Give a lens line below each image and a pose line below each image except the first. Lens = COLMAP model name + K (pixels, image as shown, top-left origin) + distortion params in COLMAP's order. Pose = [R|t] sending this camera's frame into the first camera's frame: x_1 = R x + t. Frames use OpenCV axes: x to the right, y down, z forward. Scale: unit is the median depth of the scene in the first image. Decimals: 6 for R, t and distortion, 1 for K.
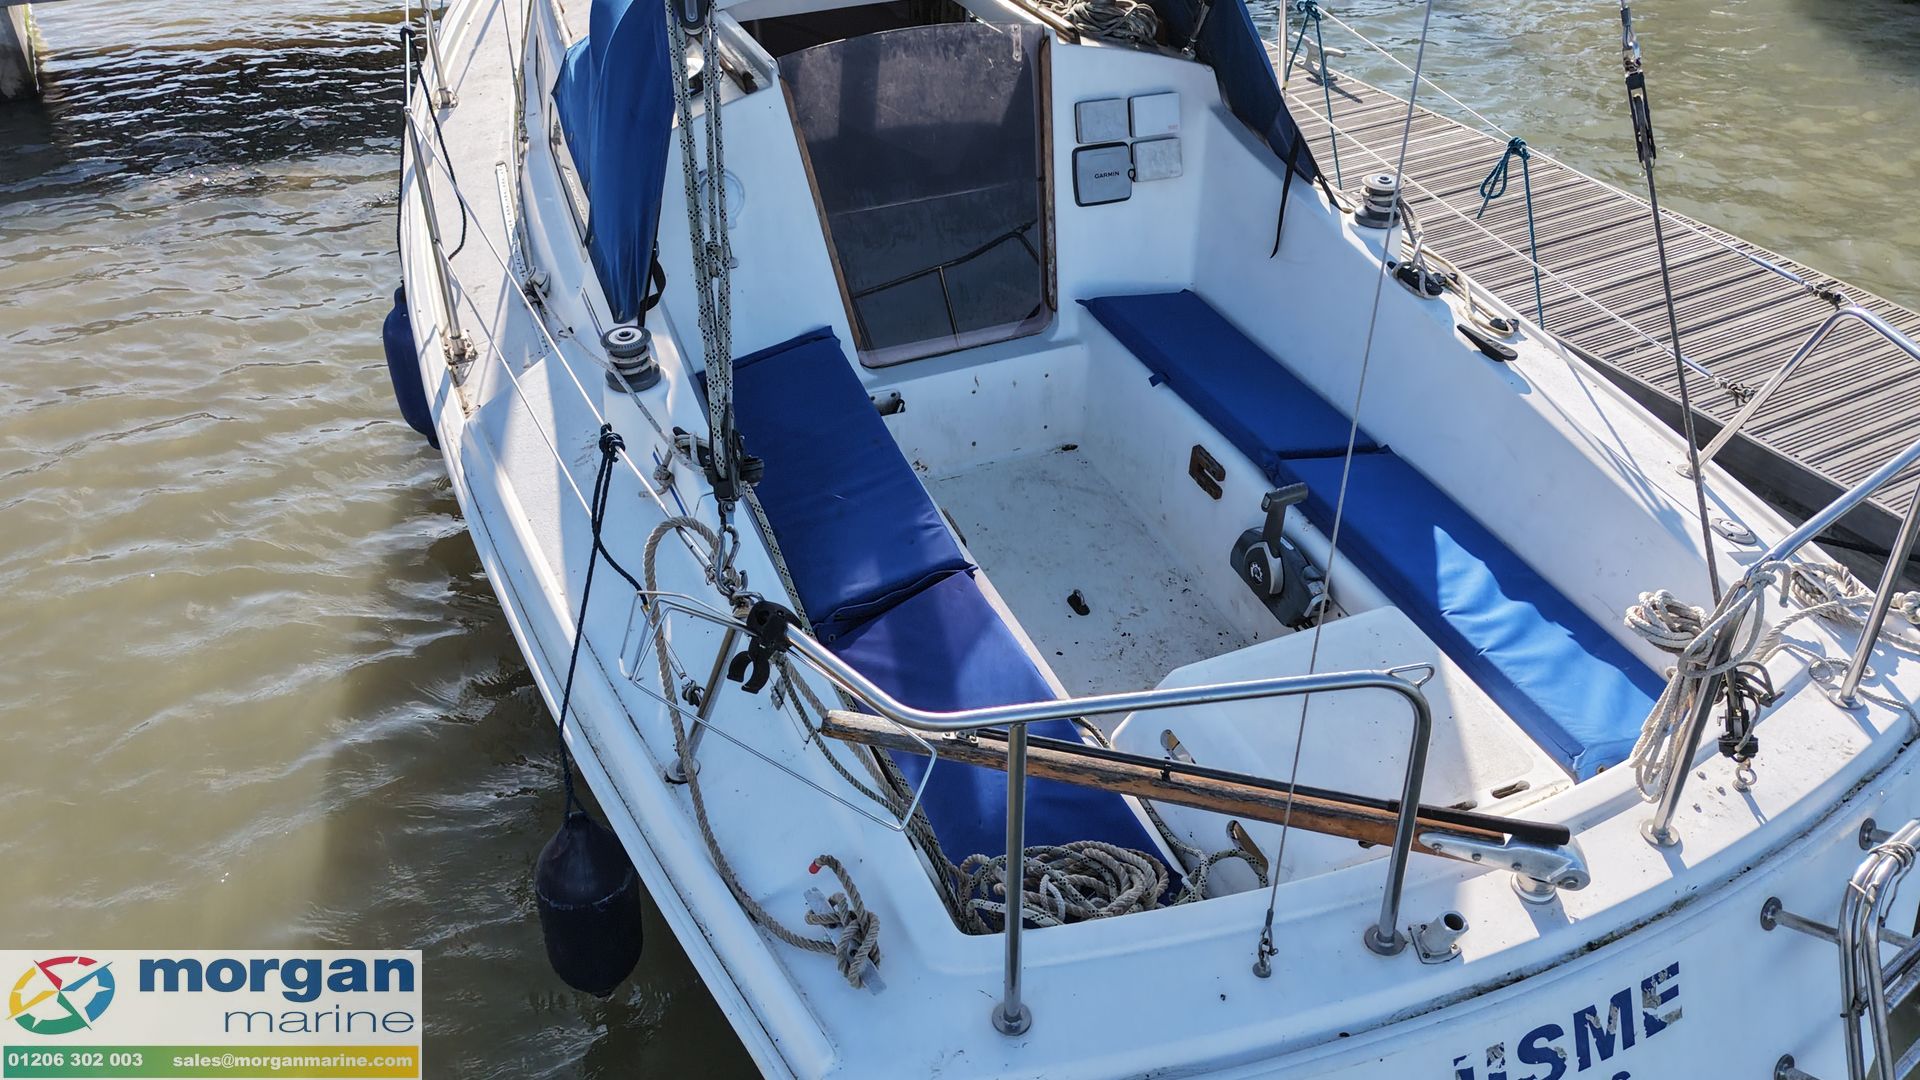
lens RADIAL K [[1439.6, 0, 960.0], [0, 1439.6, 540.0], [0, 0, 1]] dist [0.004943, 0.002016]
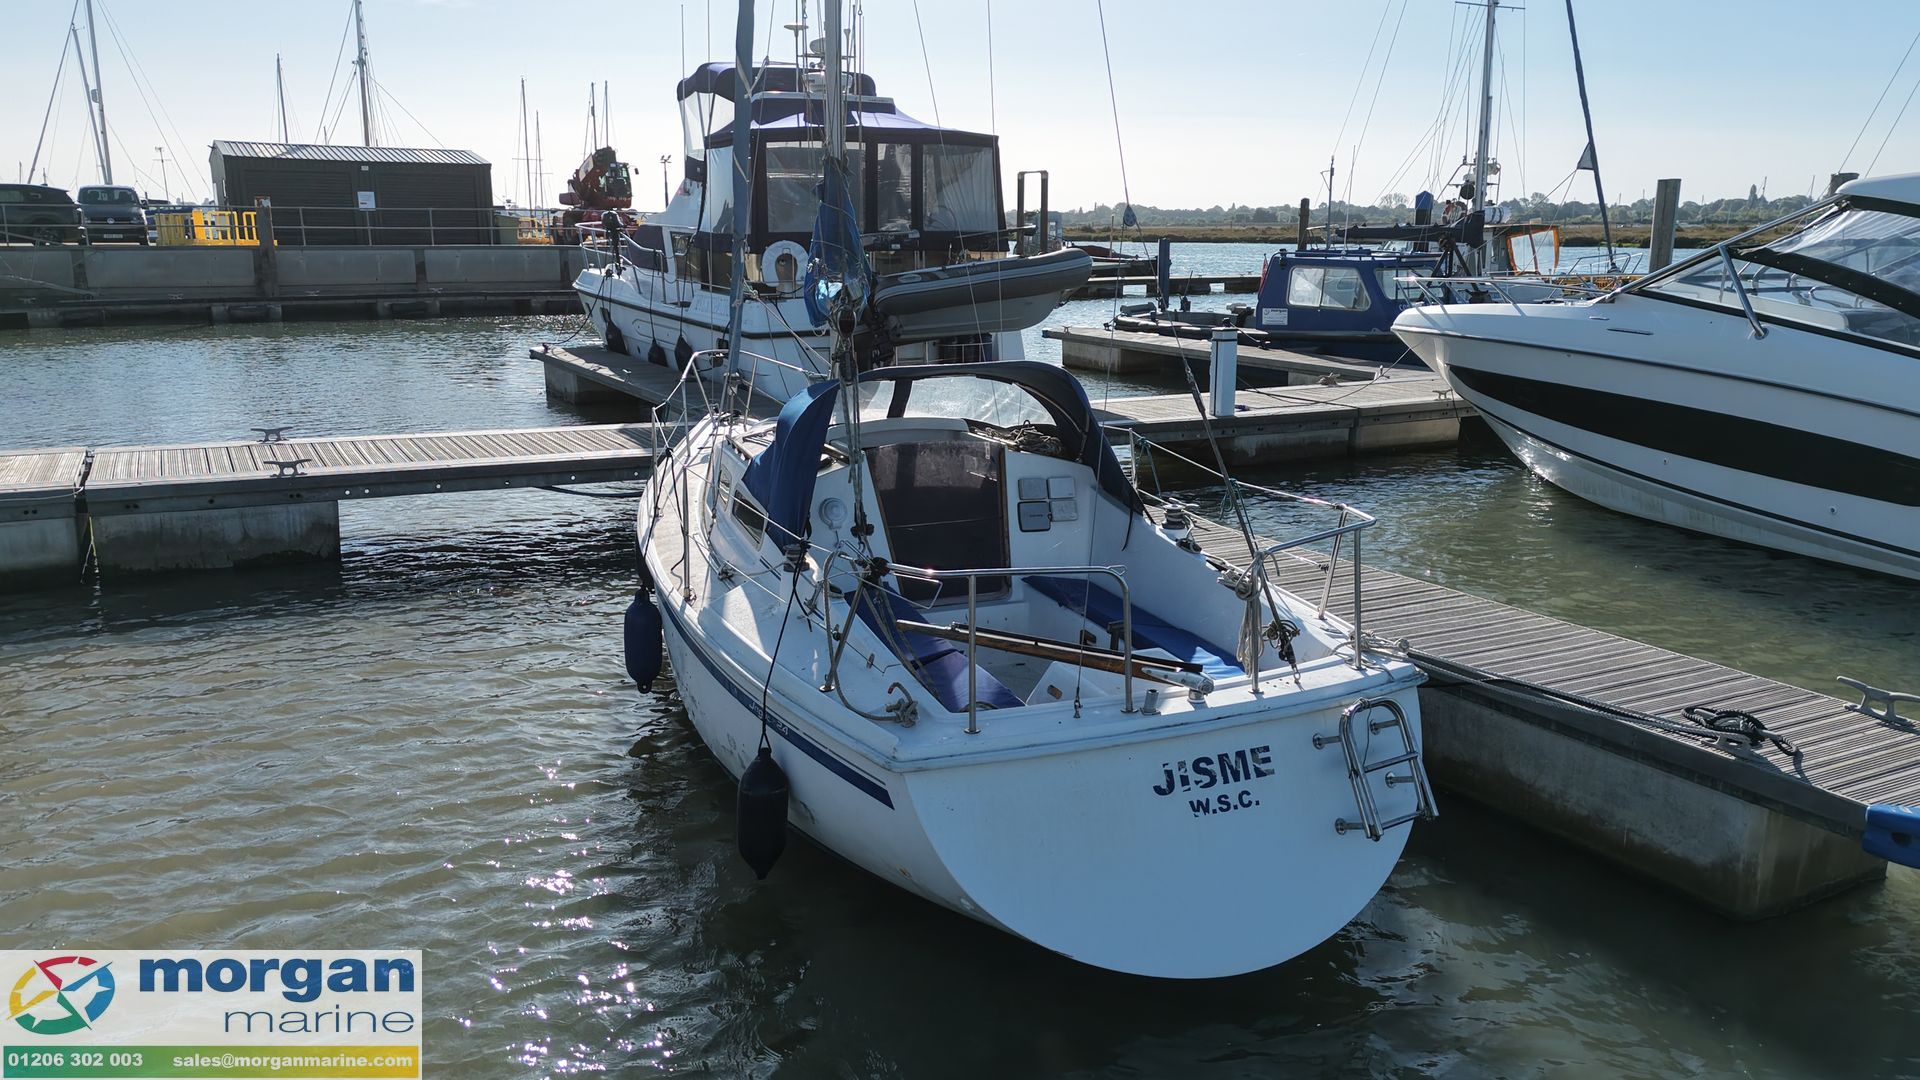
lens RADIAL K [[1439.6, 0, 960.0], [0, 1439.6, 540.0], [0, 0, 1]] dist [0.004943, 0.002016]
pose [[0.999959, 0.002995, -0.008586, 0.024196], [-0.006224, 0.913815, -0.406082, 0.690687], [0.006629, 0.406119, 0.913796, -0.902261]]
